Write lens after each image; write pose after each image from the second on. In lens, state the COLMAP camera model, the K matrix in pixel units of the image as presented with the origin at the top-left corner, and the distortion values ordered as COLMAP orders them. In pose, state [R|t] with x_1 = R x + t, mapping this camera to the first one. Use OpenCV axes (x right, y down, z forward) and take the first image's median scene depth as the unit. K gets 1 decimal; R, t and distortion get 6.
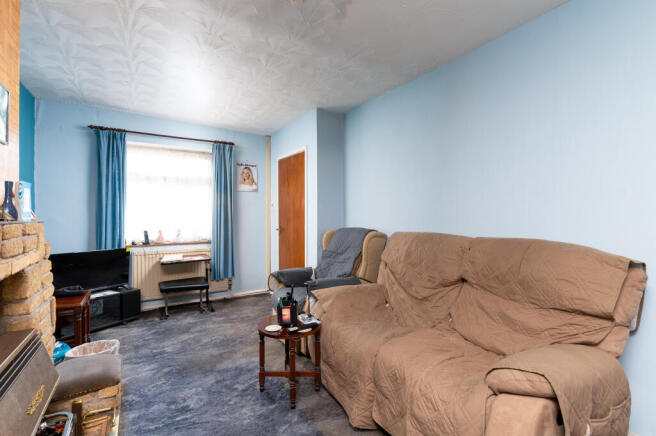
lens RADIAL K [[296.9, 0, 322.3], [0, 296.9, 222.1], [0, 0, 1]] dist [0.002052, 0.000556]
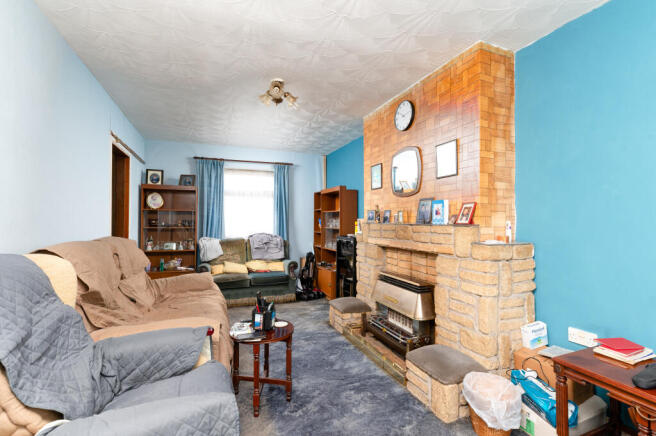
lens RADIAL K [[296.9, 0, 326.5], [0, 296.9, 215.8], [0, 0, 1]] dist [0.002052, 0.000556]
pose [[-0.989539, 0.030064, 0.141099, -0.253490], [0.031792, 0.999444, 0.010008, -0.032989], [-0.140720, 0.014389, -0.989945, 1.030162]]
